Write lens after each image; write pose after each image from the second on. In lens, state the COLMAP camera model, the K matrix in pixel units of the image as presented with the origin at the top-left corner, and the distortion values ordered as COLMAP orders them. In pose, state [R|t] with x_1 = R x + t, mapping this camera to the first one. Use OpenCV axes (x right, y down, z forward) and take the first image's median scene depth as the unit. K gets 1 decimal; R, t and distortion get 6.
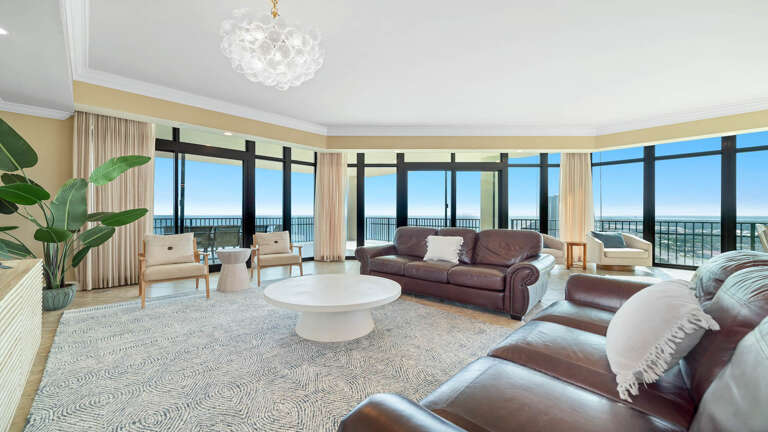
lens RADIAL K [[293.7, 0, 382.9], [0, 293.7, 215.9], [0, 0, 1]] dist [-0.000778, -0.000143]
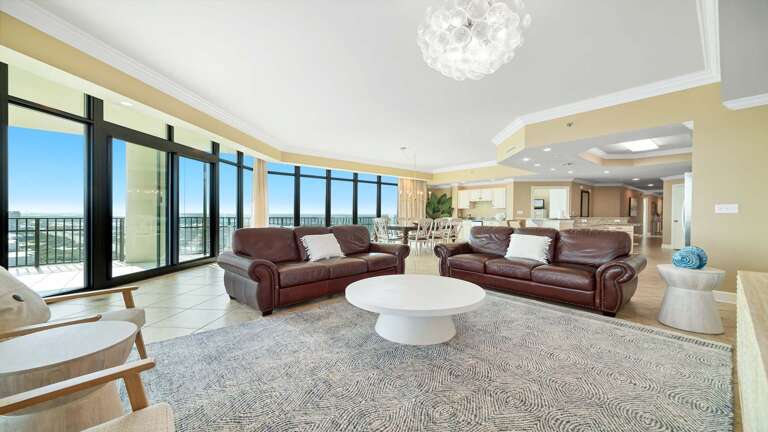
lens RADIAL K [[293.7, 0, 382.9], [0, 293.7, 215.9], [0, 0, 1]] dist [-0.000778, -0.000143]
pose [[0.075845, -0.006089, 0.997101, -0.638861], [-0.002428, 0.999977, 0.006291, -0.001454], [-0.997117, -0.002898, 0.075828, 0.582789]]
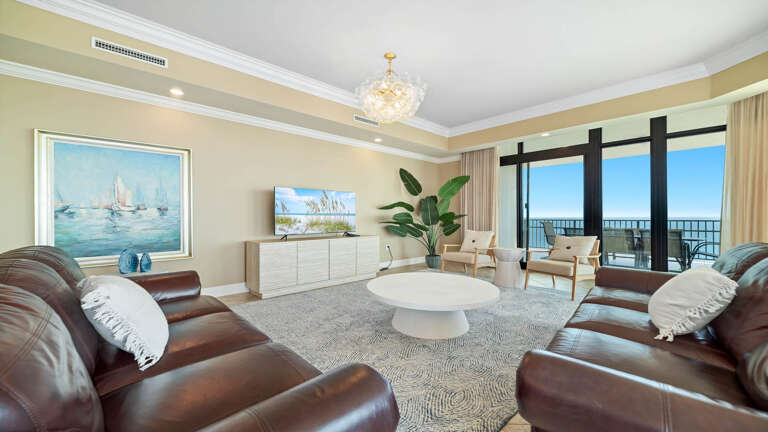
lens RADIAL K [[293.7, 0, 382.9], [0, 293.7, 215.9], [0, 0, 1]] dist [-0.000778, -0.000143]
pose [[-0.021412, -0.004383, -0.999761, 0.487786], [-0.004243, 0.999982, -0.004293, 0.002409], [0.999762, 0.004150, -0.021430, 0.484382]]
